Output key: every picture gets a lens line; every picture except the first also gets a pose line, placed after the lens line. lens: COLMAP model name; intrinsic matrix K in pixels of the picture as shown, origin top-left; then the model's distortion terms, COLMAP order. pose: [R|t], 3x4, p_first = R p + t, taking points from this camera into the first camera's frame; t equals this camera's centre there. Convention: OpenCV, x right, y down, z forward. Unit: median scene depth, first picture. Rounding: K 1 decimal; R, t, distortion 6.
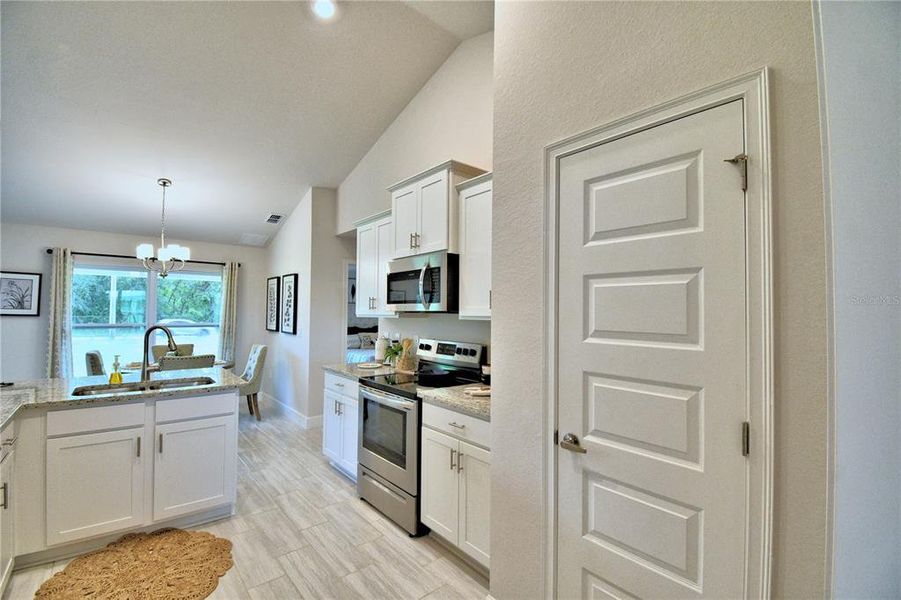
lens RADIAL K [[397.1, 0, 447.7], [0, 397.1, 299.4], [0, 0, 1]] dist [0.011574, -0.019817]
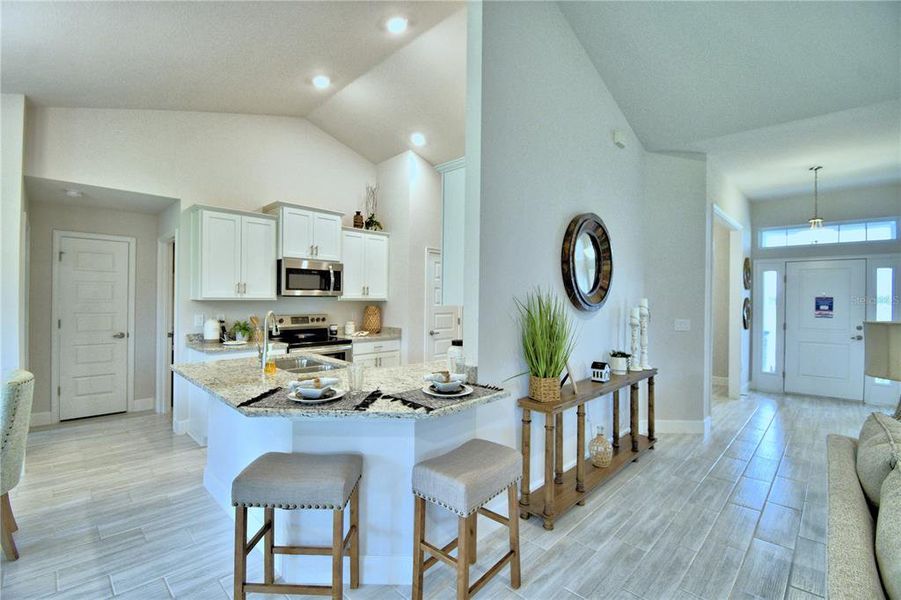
lens RADIAL K [[397.1, 0, 451.7], [0, 397.1, 298.4], [0, 0, 1]] dist [0.011574, -0.019817]
pose [[-0.104040, -0.011338, 0.994509, -1.210802], [-0.044170, 0.999001, 0.006769, 0.004236], [-0.993592, -0.043223, -0.104437, 0.446013]]
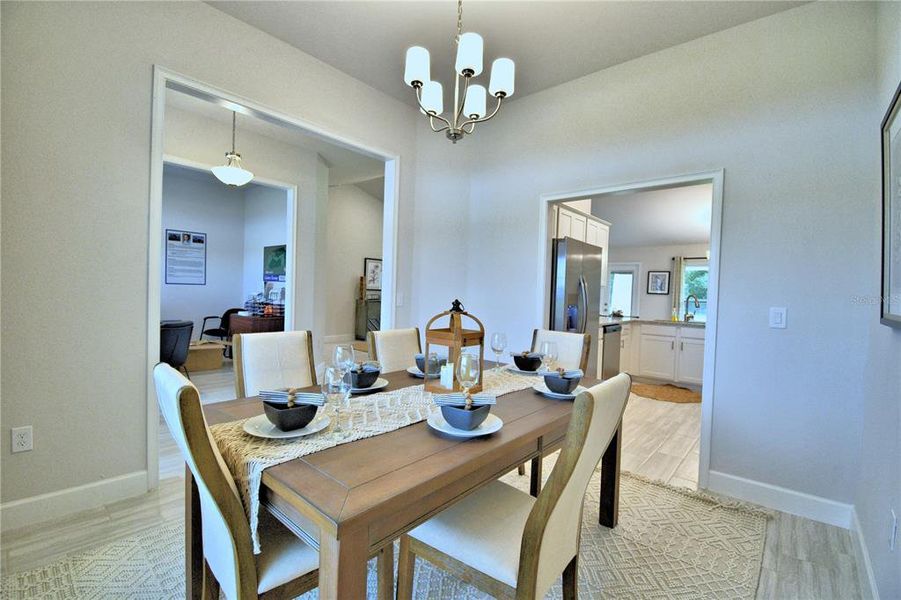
lens RADIAL K [[397.1, 0, 442.2], [0, 397.1, 298.2], [0, 0, 1]] dist [0.011574, -0.019817]
pose [[0.150655, 0.014984, -0.988473, 0.738442], [0.001075, 0.999882, 0.015321, 0.034598], [0.988586, -0.003371, 0.150621, -0.381480]]
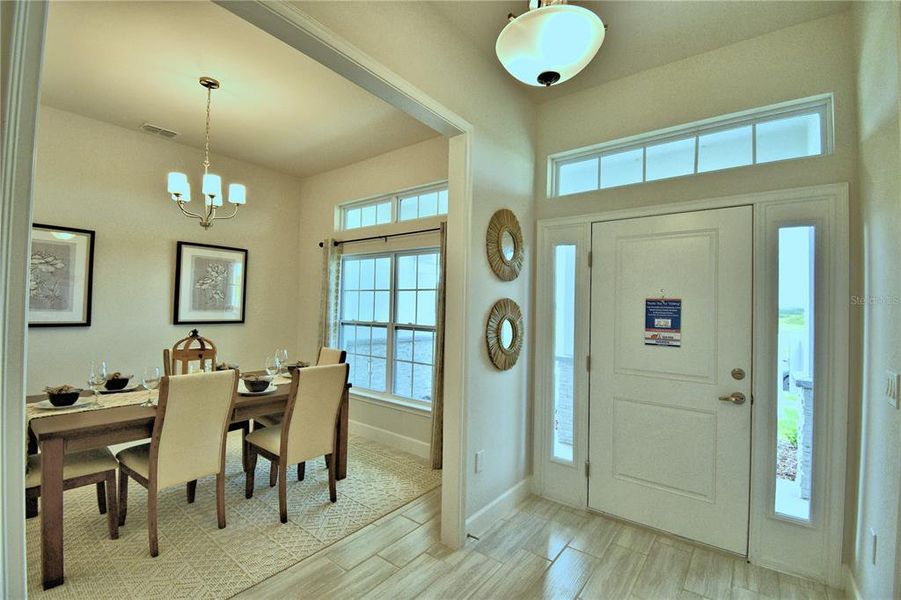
lens RADIAL K [[397.1, 0, 443.7], [0, 397.1, 300.9], [0, 0, 1]] dist [0.011574, -0.019817]
pose [[-0.204735, -0.005597, 0.978801, -0.475332], [-0.052029, 0.998632, -0.005173, -0.025518], [-0.977434, -0.051986, -0.204746, -0.567882]]
